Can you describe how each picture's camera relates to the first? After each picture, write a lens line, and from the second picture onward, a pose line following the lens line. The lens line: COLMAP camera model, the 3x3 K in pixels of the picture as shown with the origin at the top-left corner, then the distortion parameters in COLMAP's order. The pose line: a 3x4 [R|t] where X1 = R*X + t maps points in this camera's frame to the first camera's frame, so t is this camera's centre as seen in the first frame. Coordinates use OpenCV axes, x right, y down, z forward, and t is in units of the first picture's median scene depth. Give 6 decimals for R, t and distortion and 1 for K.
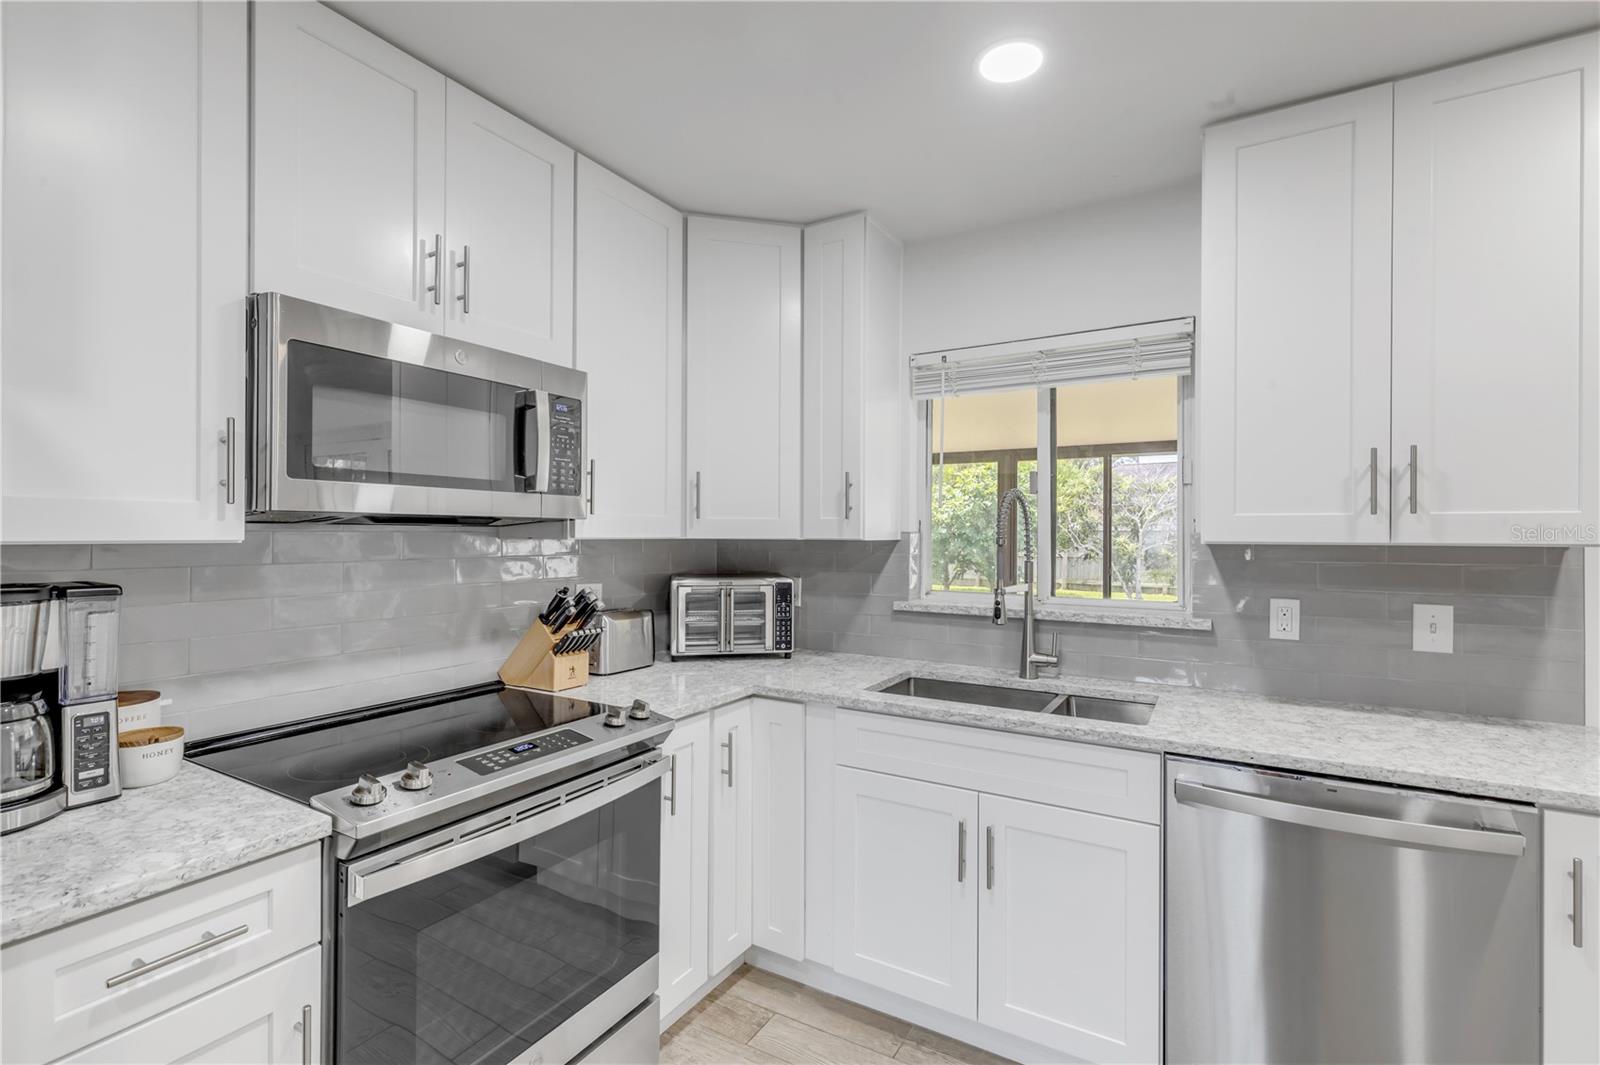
lens RADIAL K [[726.3, 0, 797.4], [0, 726.3, 531.7], [0, 0, 1]] dist [0.004764, -0.000749]
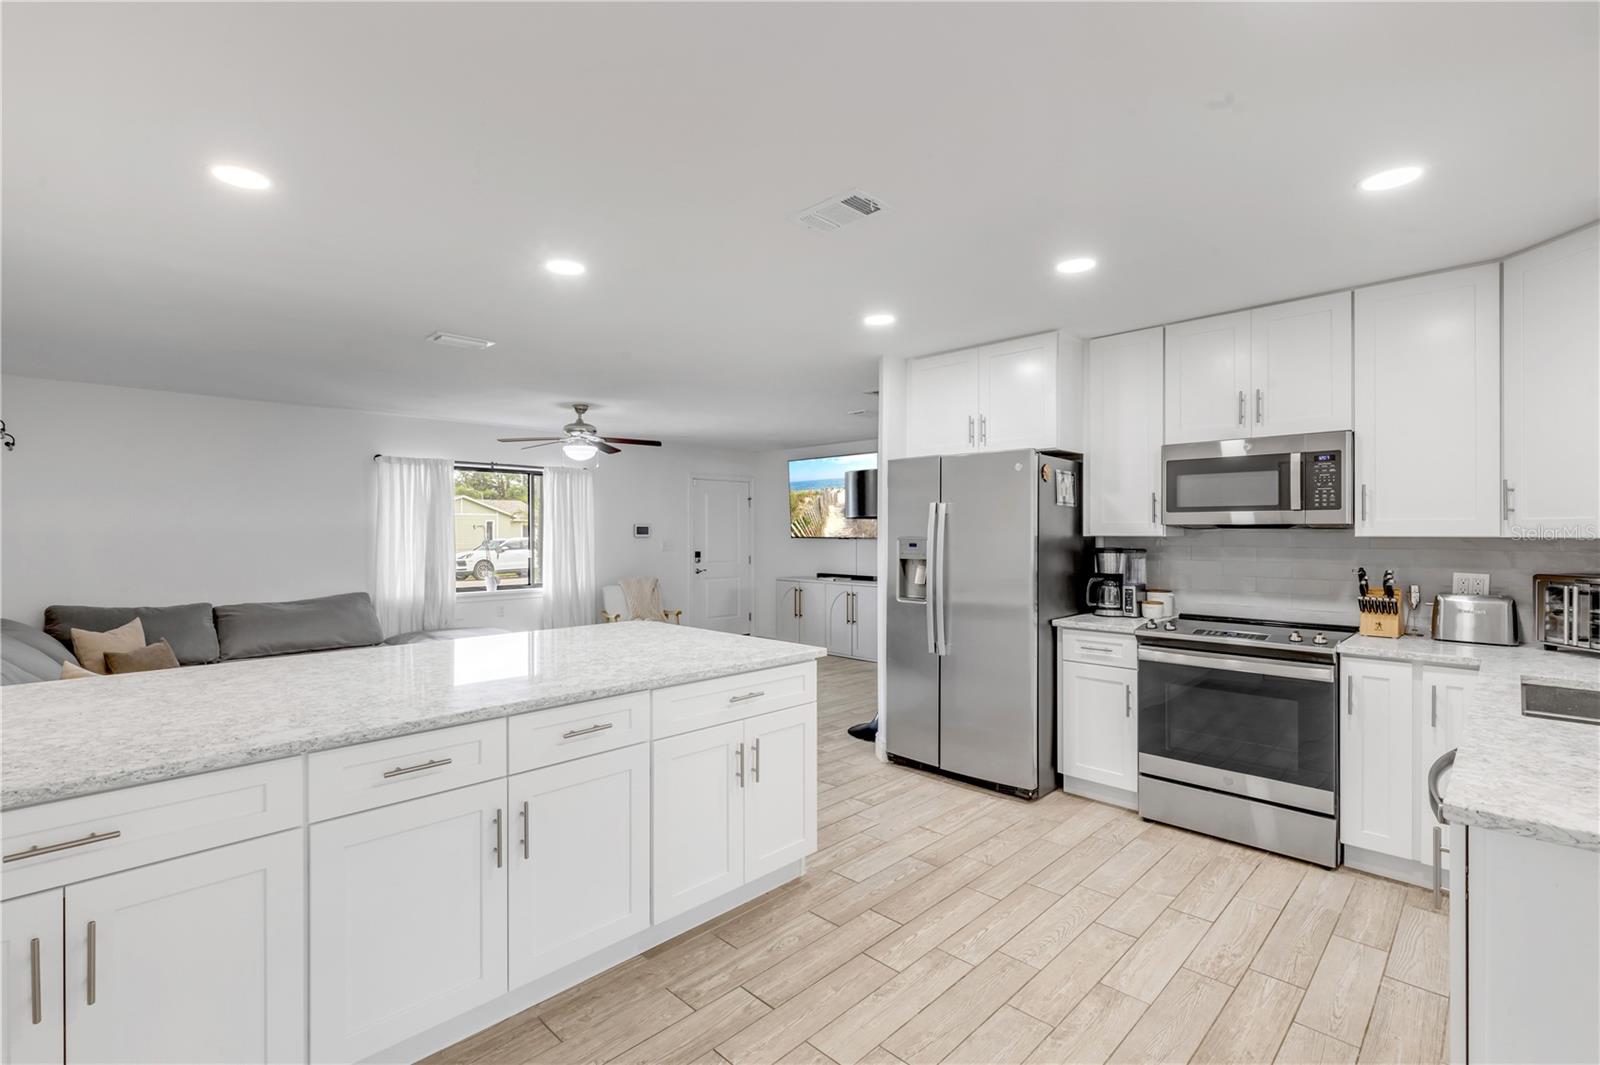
lens RADIAL K [[726.3, 0, 797.4], [0, 726.3, 531.7], [0, 0, 1]] dist [0.004764, -0.000749]
pose [[-0.247561, -0.006036, -0.968854, 1.428958], [-0.000373, 0.999981, -0.006134, 0.009203], [0.968872, -0.001157, -0.247559, 0.214249]]
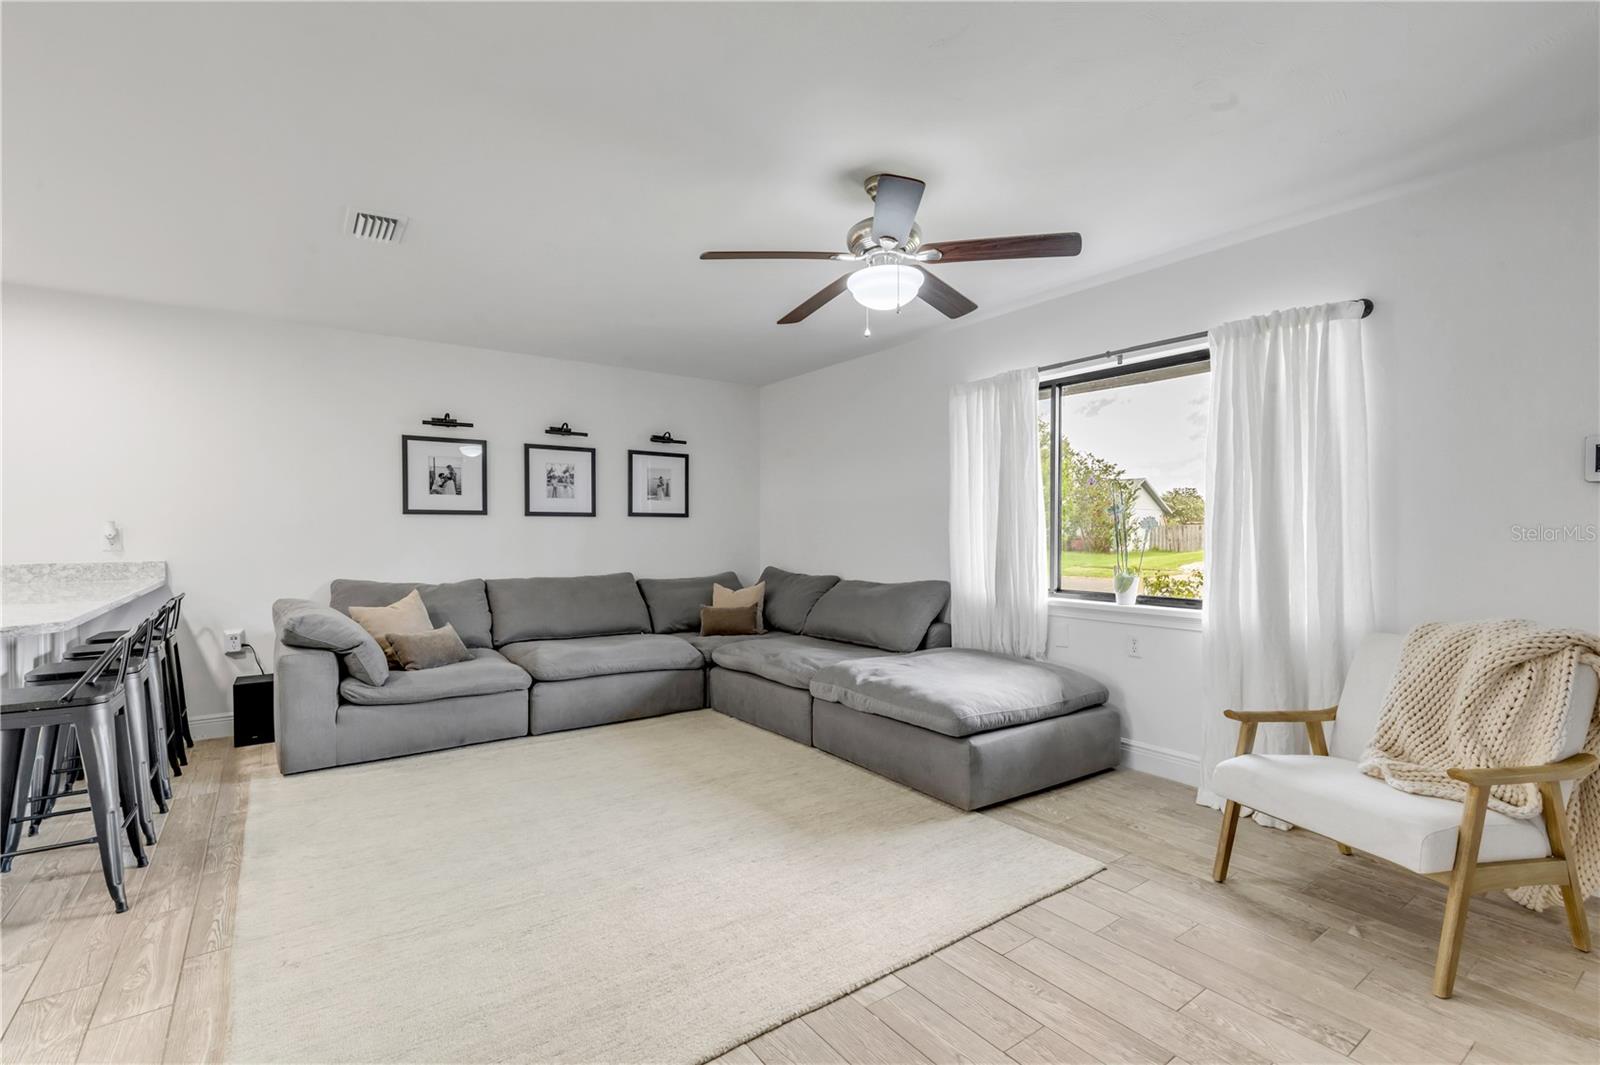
lens RADIAL K [[725.1, 0, 801.9], [0, 725.1, 539.7], [0, 0, 1]] dist [0.004330, -0.000876]
pose [[-0.918322, -0.007145, 0.395770, -1.499910], [-0.002570, 0.999924, 0.012088, 0.092638], [-0.395826, 0.010083, -0.918270, -0.114784]]
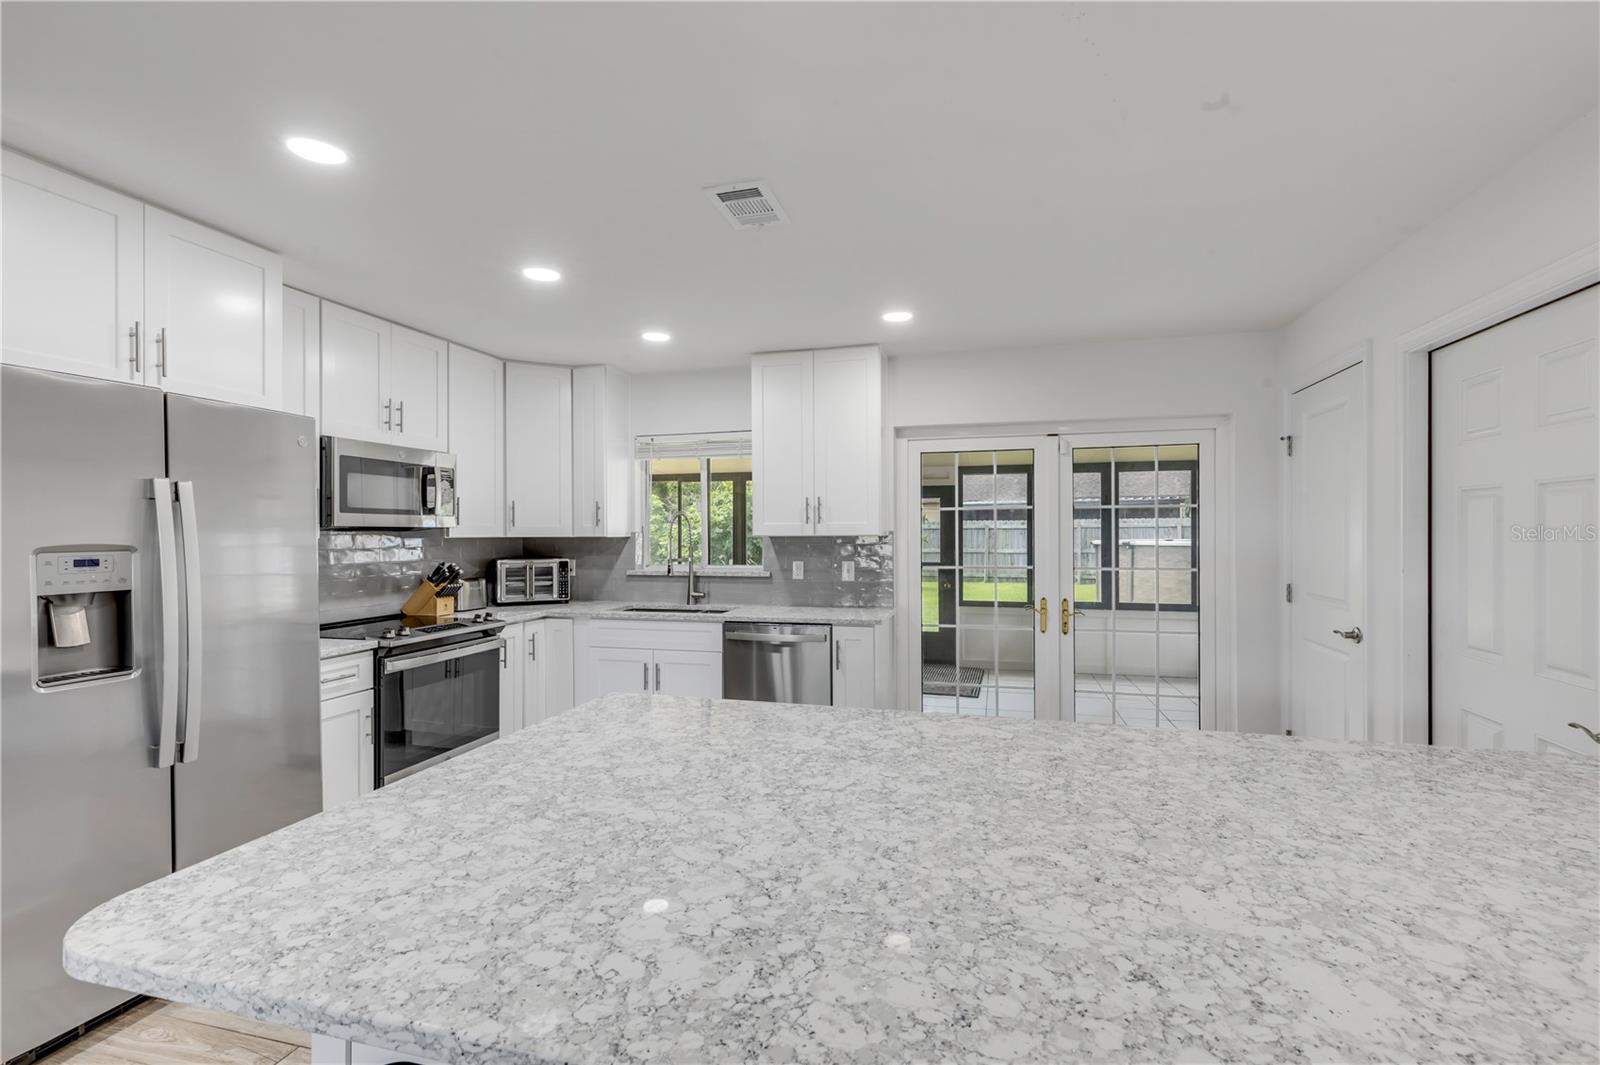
lens RADIAL K [[726.3, 0, 797.4], [0, 726.3, 531.7], [0, 0, 1]] dist [0.004764, -0.000749]
pose [[0.964838, -0.008748, 0.262698, 0.083804], [0.008567, 0.999962, 0.001835, -0.001077], [-0.262704, 0.000480, 0.964876, -1.101495]]
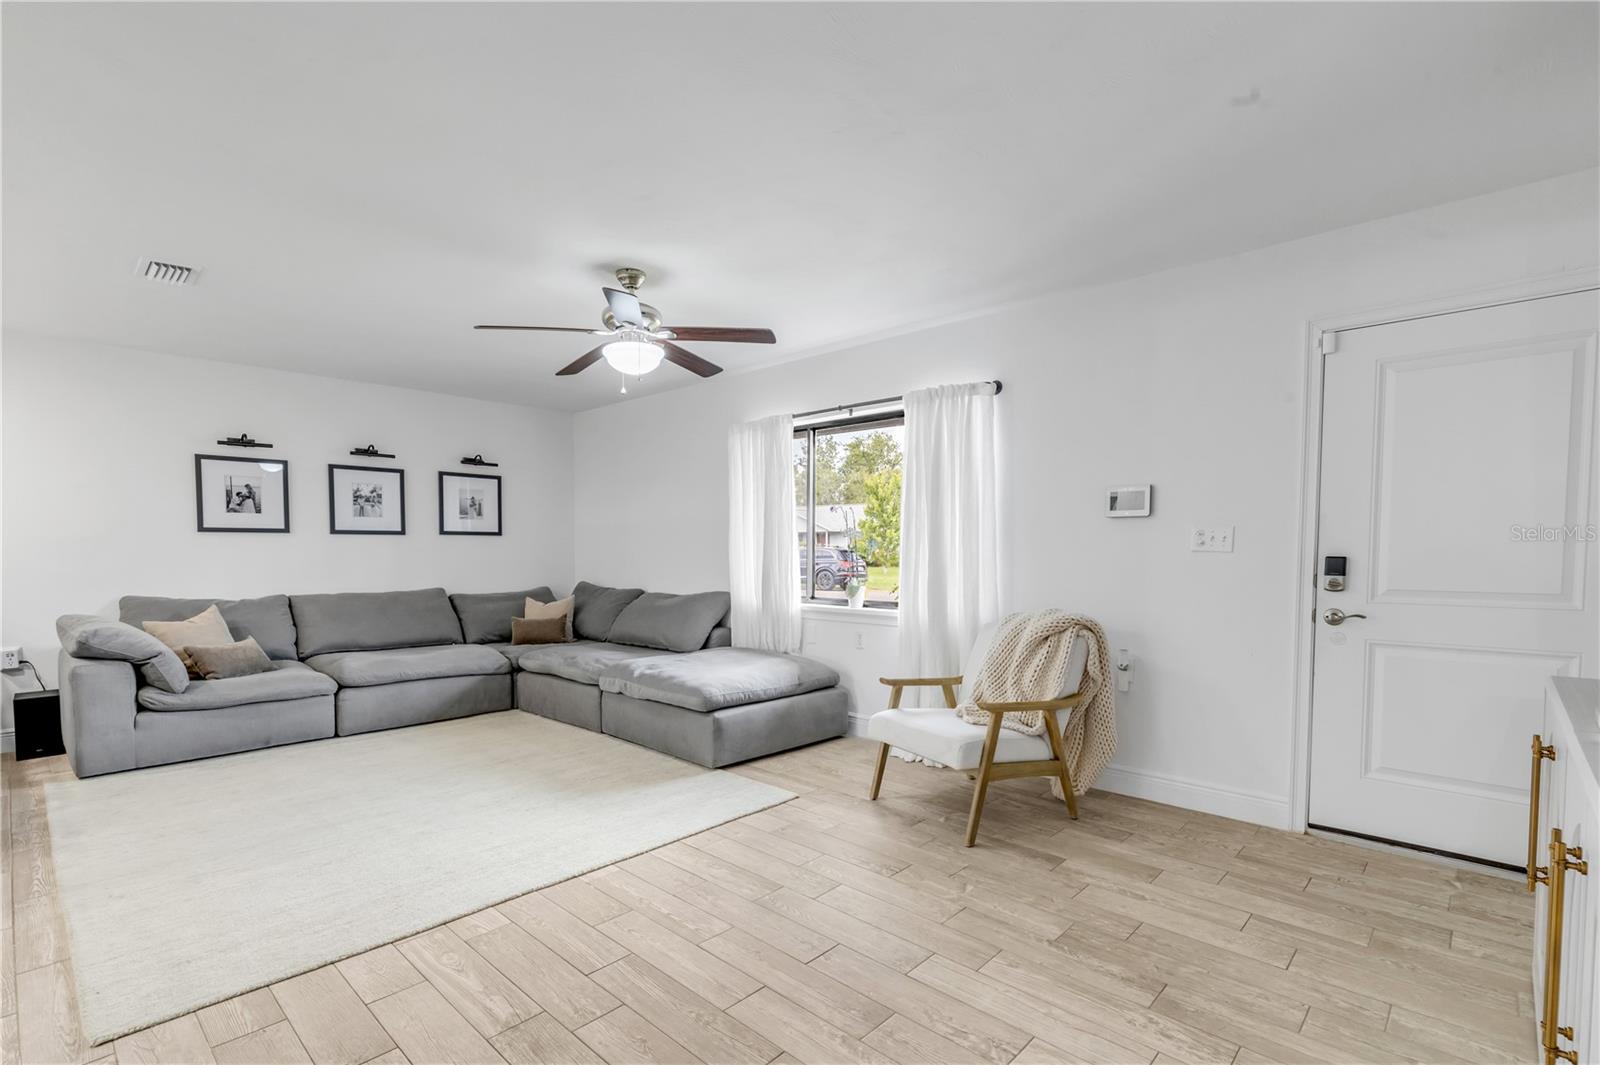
lens RADIAL K [[741.1, 0, 805.6], [0, 741.1, 577.6], [0, 0, 1]] dist [0.001324, 0.000211]
pose [[-0.977379, -0.012063, 0.211153, -1.850335], [-0.003830, 0.999218, 0.039356, 0.088593], [-0.211462, 0.037657, -0.976660, 0.197483]]
